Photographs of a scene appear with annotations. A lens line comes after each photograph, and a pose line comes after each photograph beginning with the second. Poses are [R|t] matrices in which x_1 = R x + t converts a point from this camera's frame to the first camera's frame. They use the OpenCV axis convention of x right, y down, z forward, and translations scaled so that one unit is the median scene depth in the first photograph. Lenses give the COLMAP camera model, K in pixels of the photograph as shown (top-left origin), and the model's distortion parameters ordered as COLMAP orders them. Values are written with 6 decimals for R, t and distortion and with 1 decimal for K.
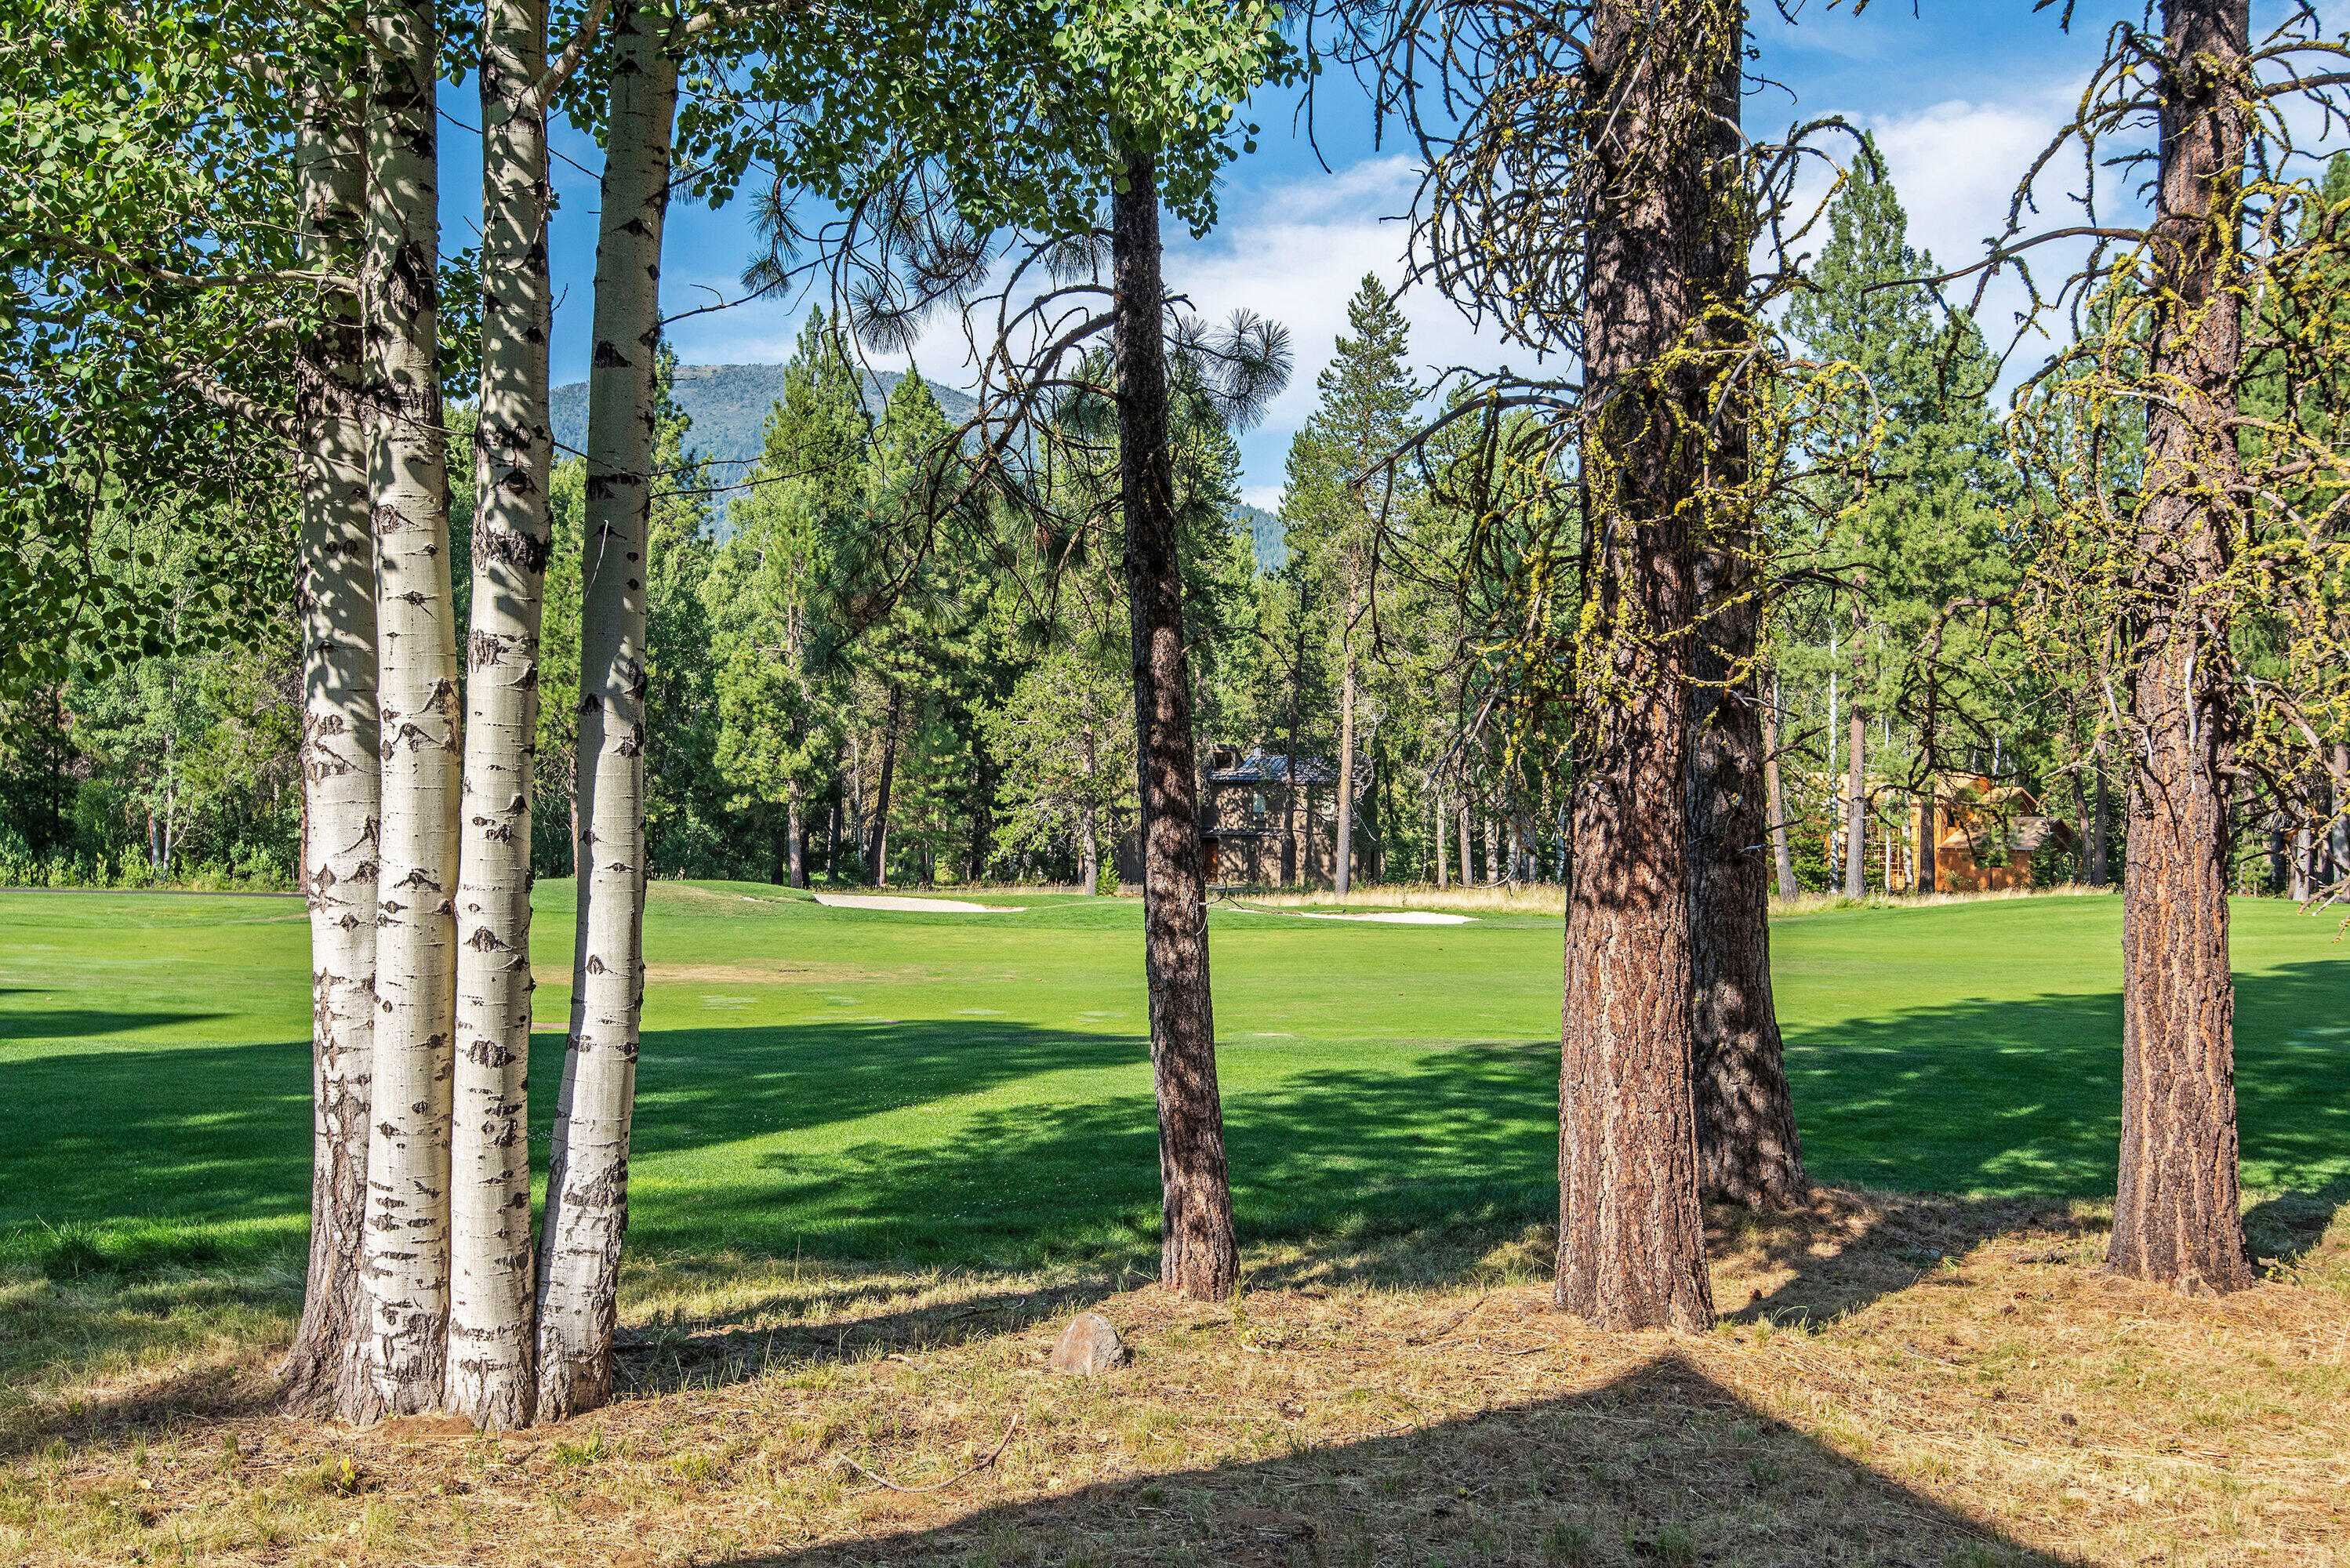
lens RADIAL K [[2236.5, 0, 1215.3], [0, 2236.5, 822.0], [0, 0, 1]] dist [0.035772, 0.000000]
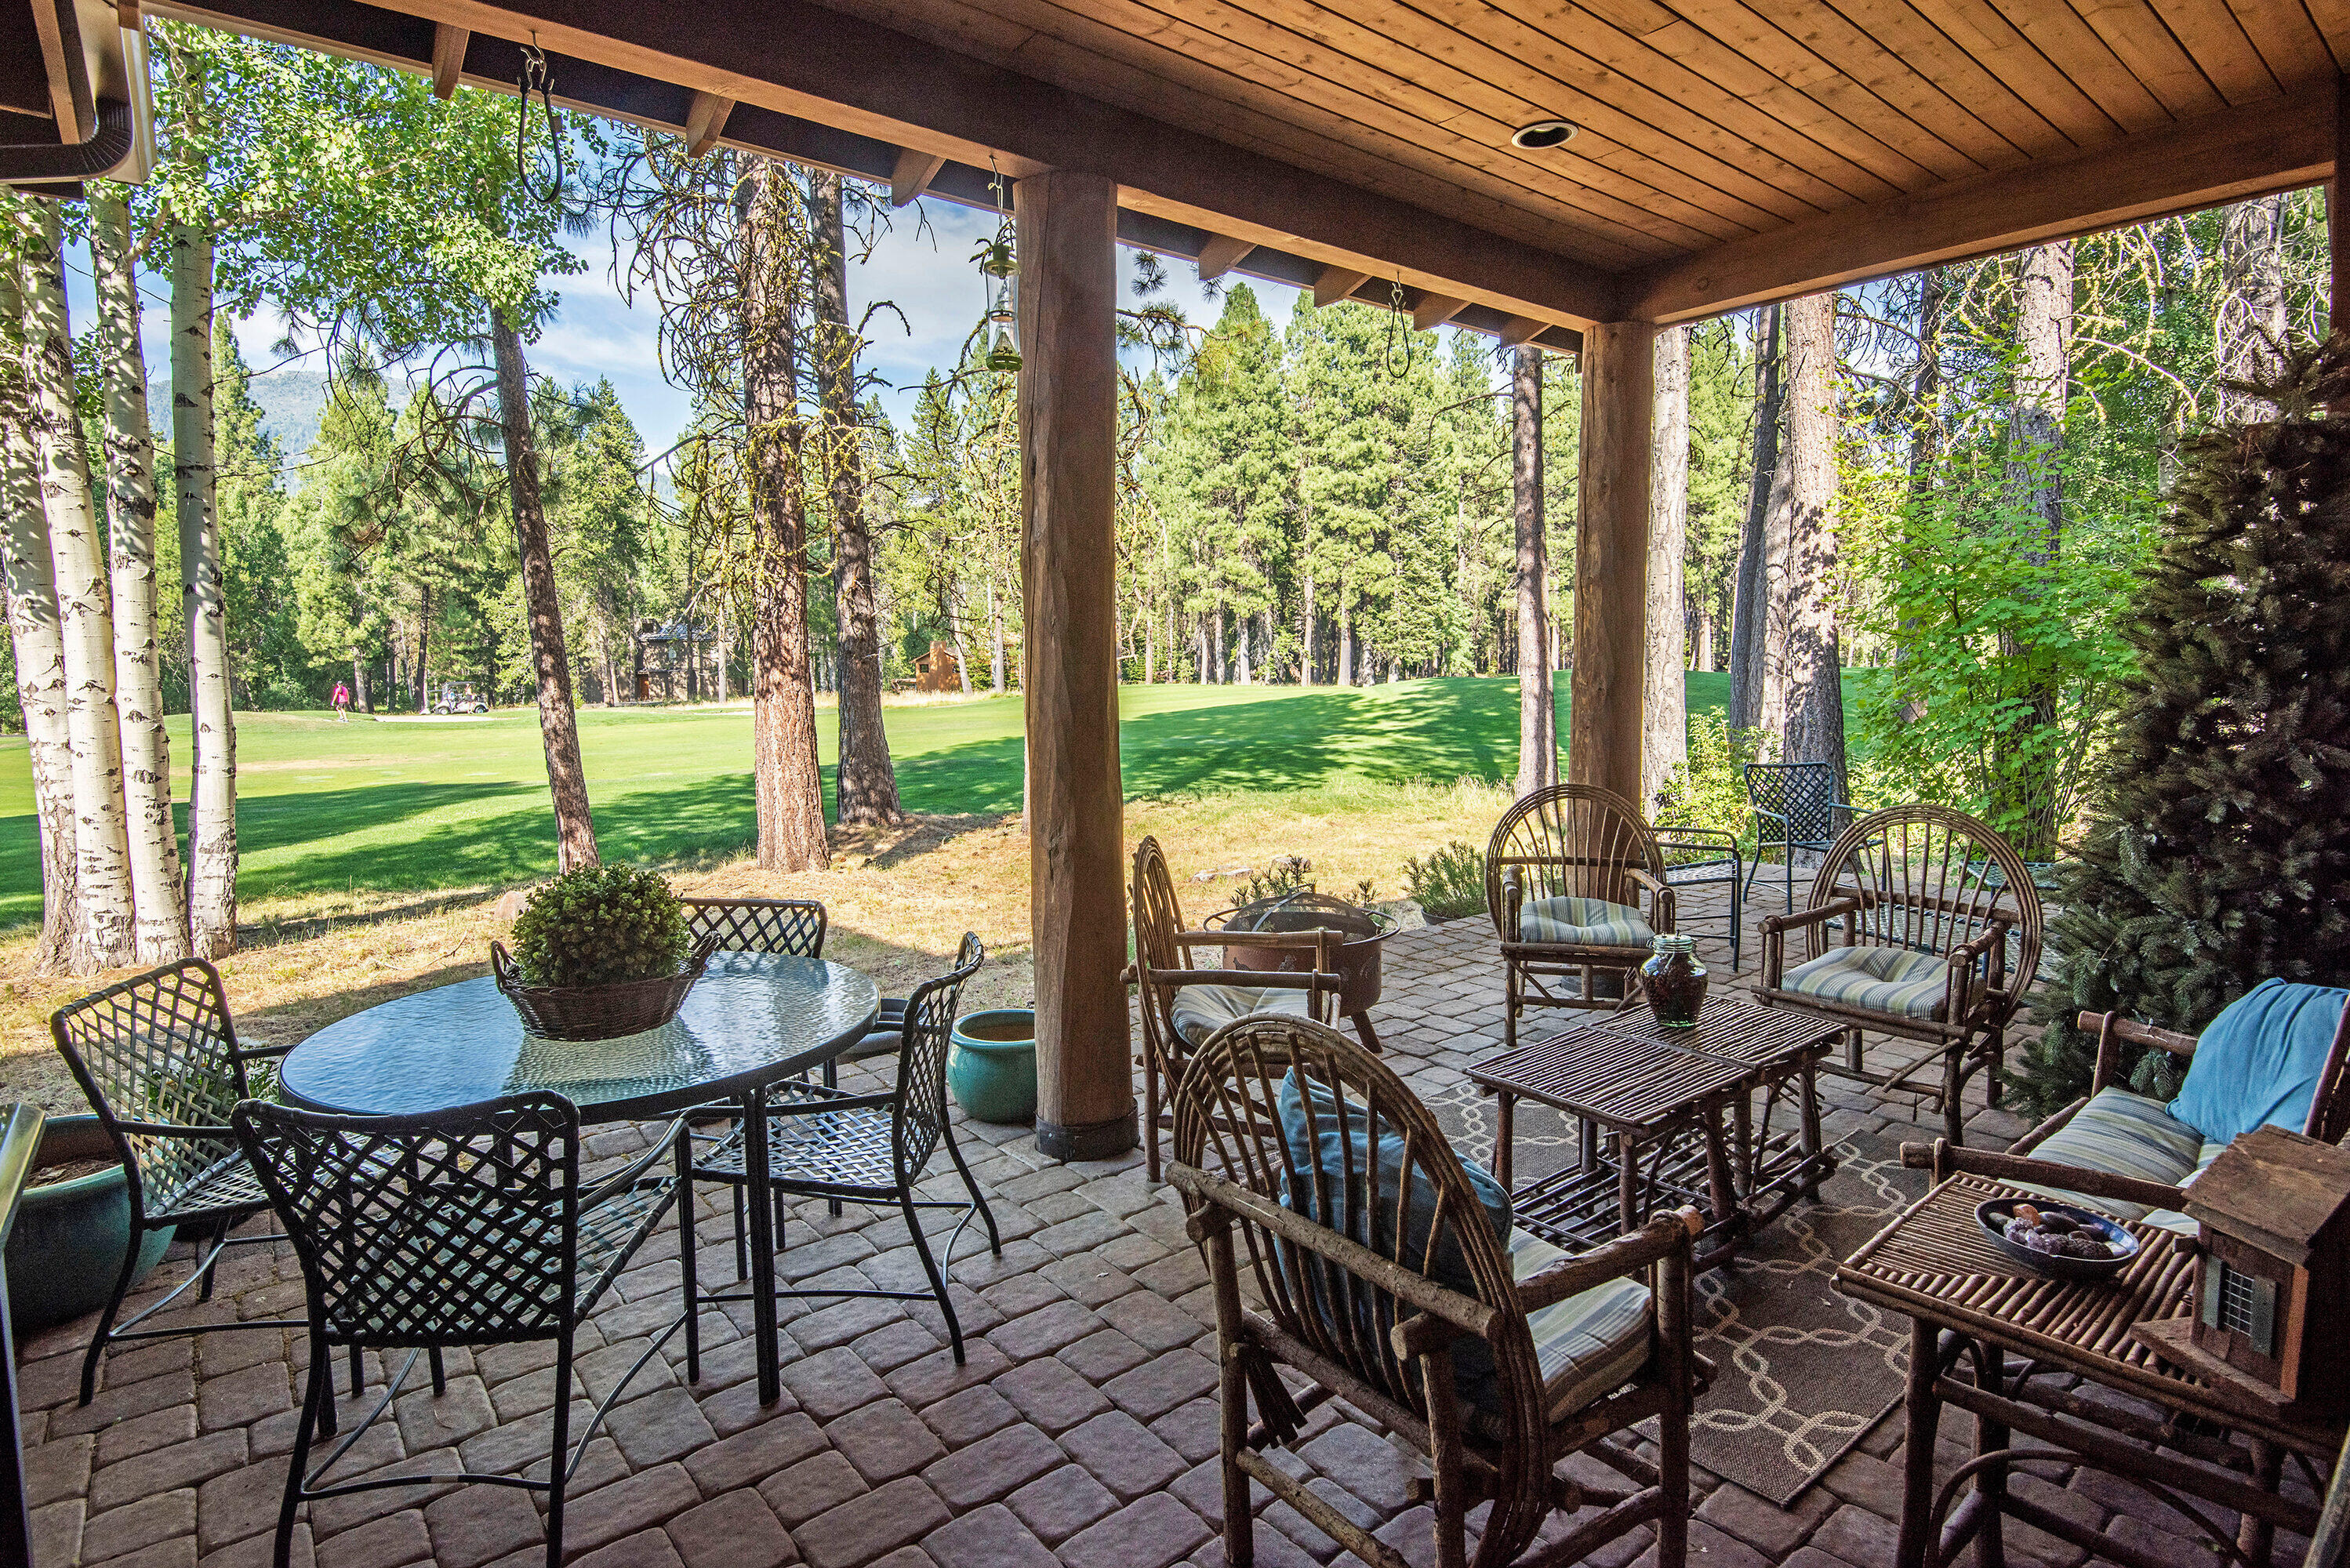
lens RADIAL K [[1242.0, 0, 1095.0], [0, 1242.0, 779.2], [0, 0, 1]] dist [0.000137, -0.013261]
pose [[0.939568, -0.061040, 0.336876, 0.075114], [0.028157, 0.994422, 0.101652, 0.020556], [-0.341201, -0.086023, 0.936046, -0.240925]]
